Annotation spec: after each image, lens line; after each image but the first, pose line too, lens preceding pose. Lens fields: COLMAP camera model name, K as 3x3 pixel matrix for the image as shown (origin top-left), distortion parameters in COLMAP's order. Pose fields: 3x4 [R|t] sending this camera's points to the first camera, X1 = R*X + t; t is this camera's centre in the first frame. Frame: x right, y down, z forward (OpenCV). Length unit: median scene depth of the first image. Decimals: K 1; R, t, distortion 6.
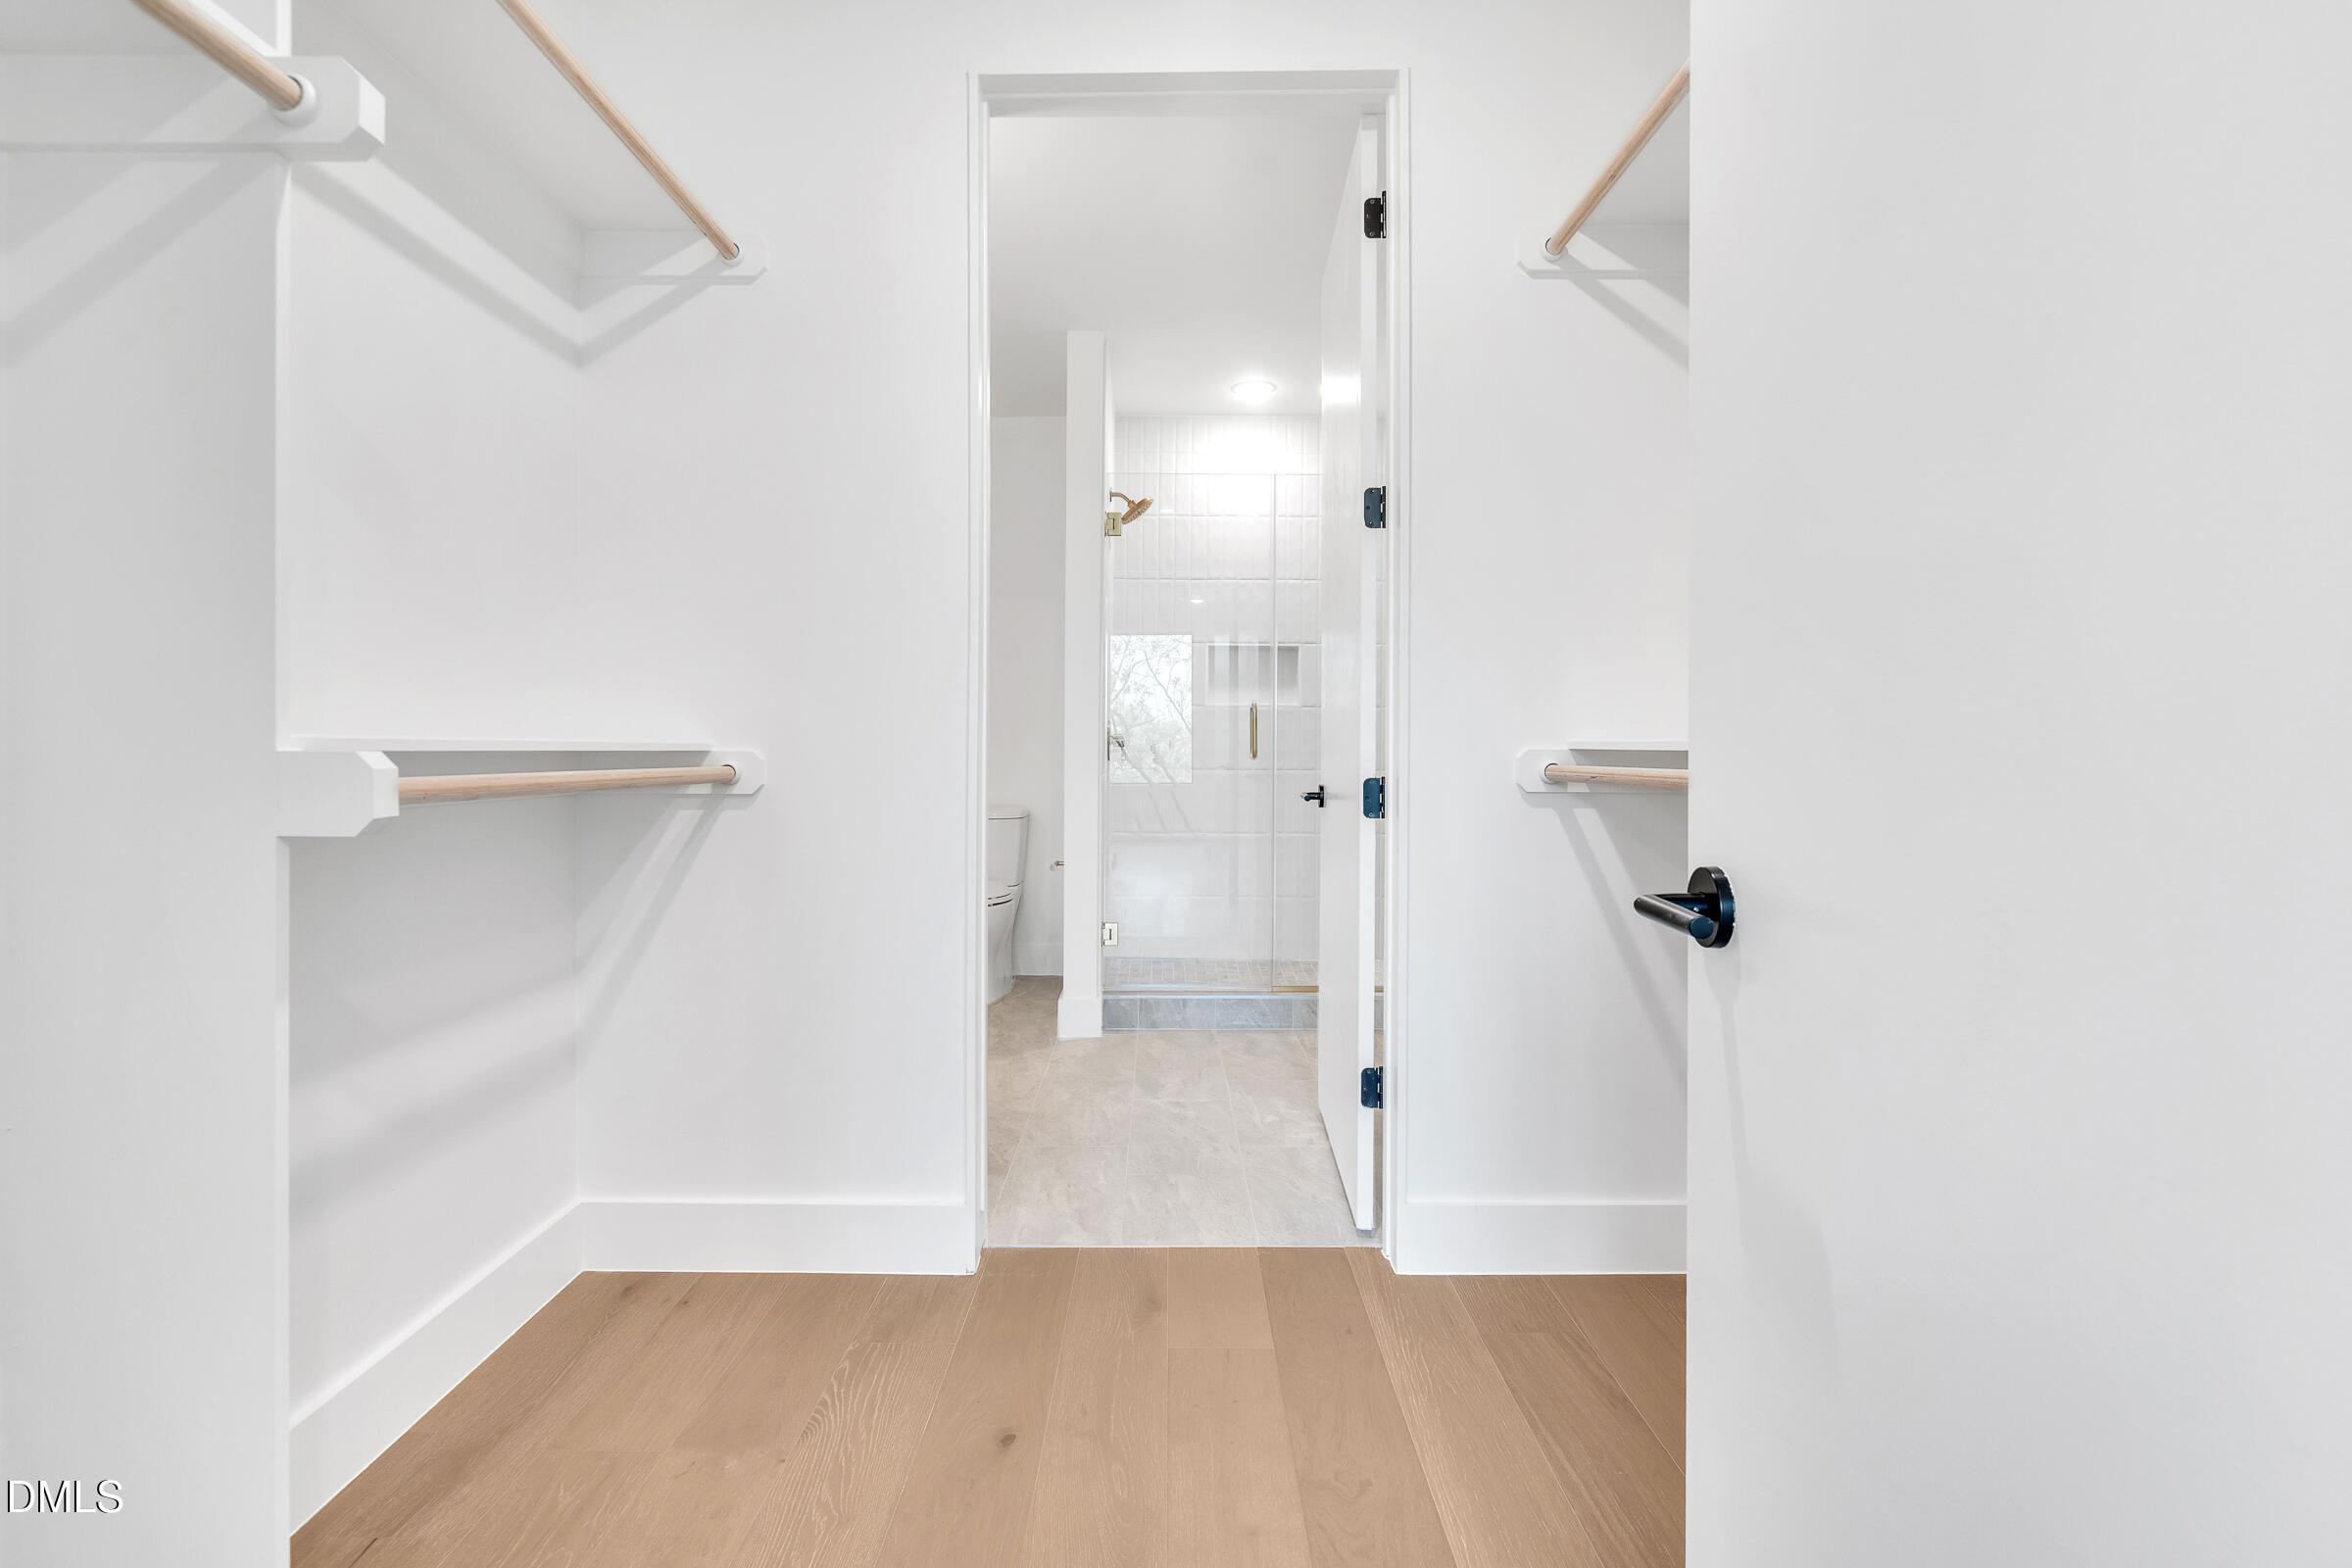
lens RADIAL K [[1097.1, 0, 1175.0], [0, 1097.1, 777.5], [0, 0, 1]] dist [0.001545, 0.000217]
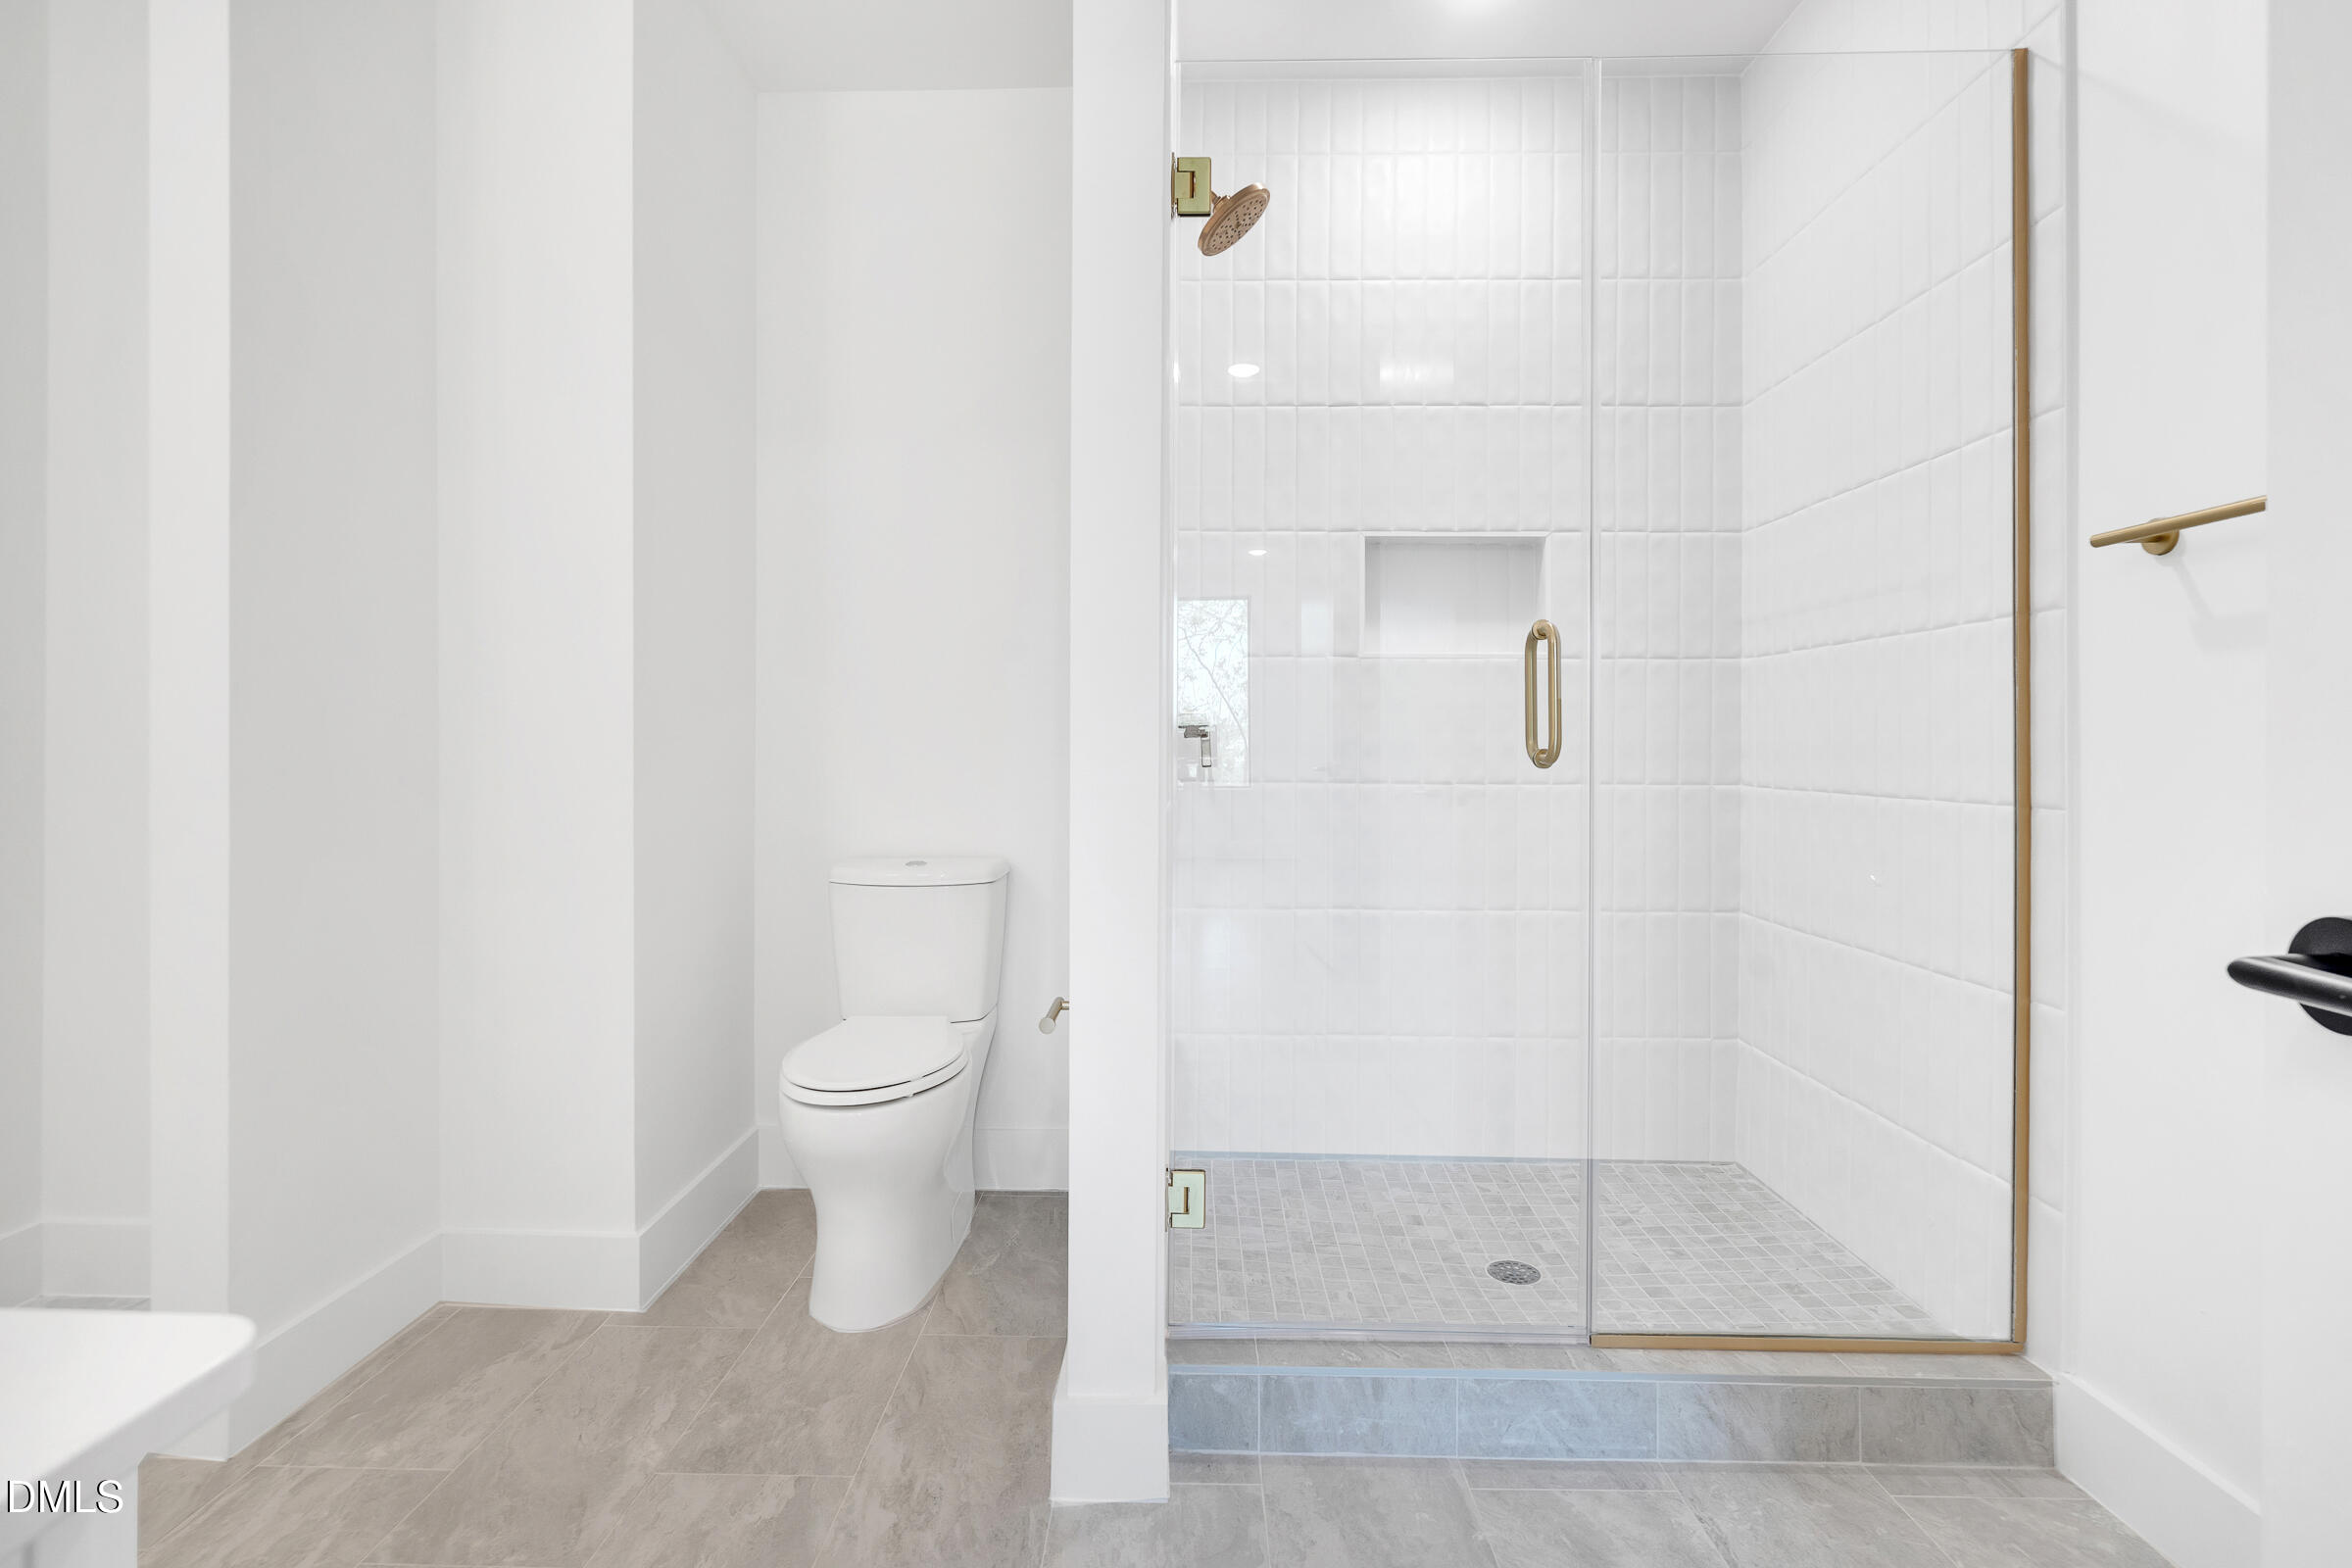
lens RADIAL K [[1097.1, 0, 1171.2], [0, 1097.1, 774.5], [0, 0, 1]] dist [0.001545, 0.000217]
pose [[0.999657, 0.001487, -0.026128, -0.047460], [-0.001523, 0.999998, -0.001355, -0.010703], [0.026126, 0.001394, 0.999658, 0.522665]]
